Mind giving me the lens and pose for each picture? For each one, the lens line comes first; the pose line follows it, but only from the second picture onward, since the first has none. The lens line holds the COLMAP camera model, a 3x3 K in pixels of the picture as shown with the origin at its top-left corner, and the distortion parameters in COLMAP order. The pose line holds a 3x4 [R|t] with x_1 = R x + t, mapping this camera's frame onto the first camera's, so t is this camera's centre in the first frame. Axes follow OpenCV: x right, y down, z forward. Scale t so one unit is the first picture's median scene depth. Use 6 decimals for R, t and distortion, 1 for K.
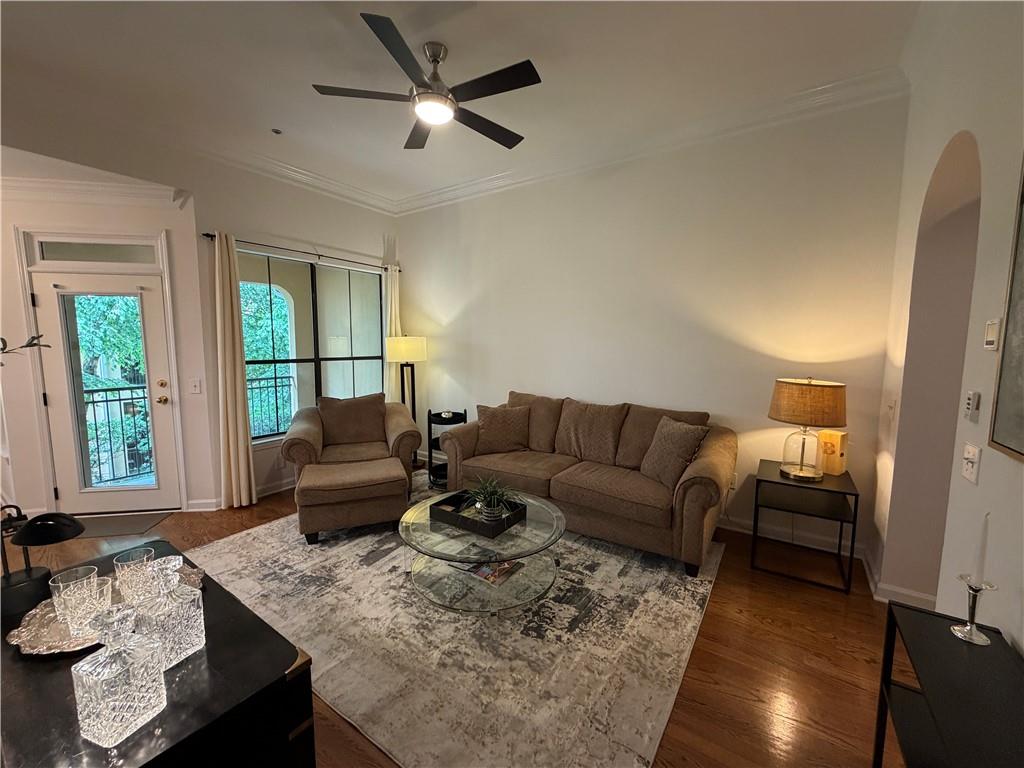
lens RADIAL K [[409.9, 0, 512.3], [0, 409.9, 383.6], [0, 0, 1]] dist [0.002292, 0.000031]
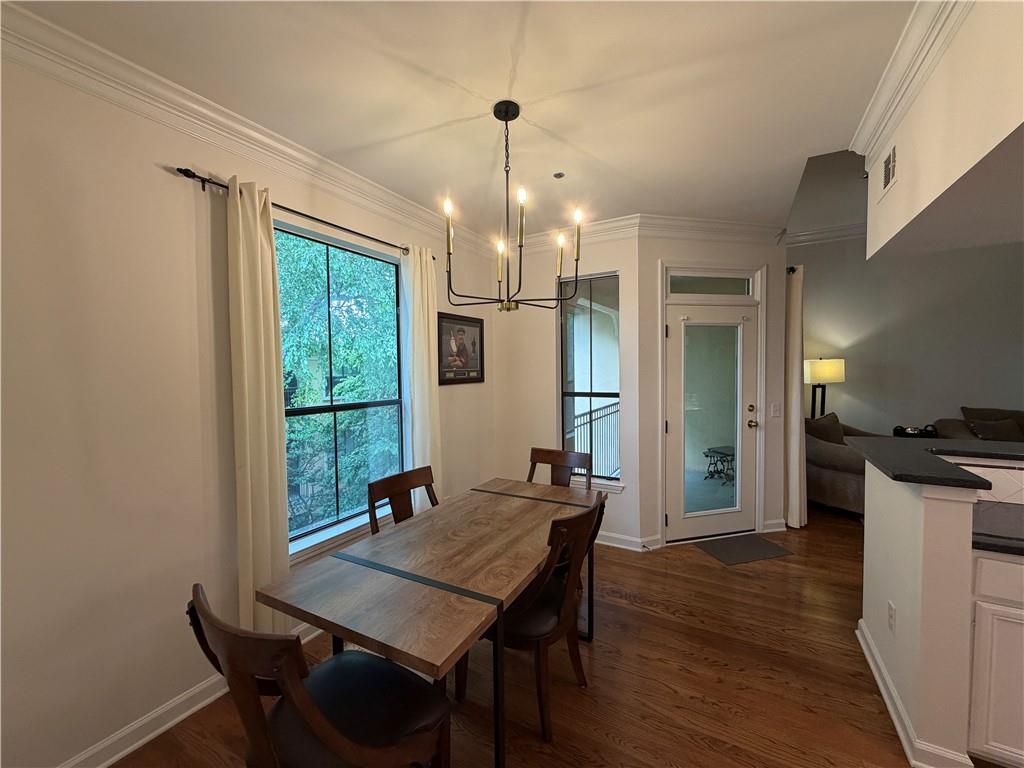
lens RADIAL K [[409.9, 0, 511.7], [0, 409.9, 383.8], [0, 0, 1]] dist [0.002292, 0.000031]
pose [[0.997123, -0.026785, 0.070903, -1.488635], [0.030870, 0.997888, -0.057151, -0.020416], [-0.069223, 0.059175, 0.995845, -0.002177]]
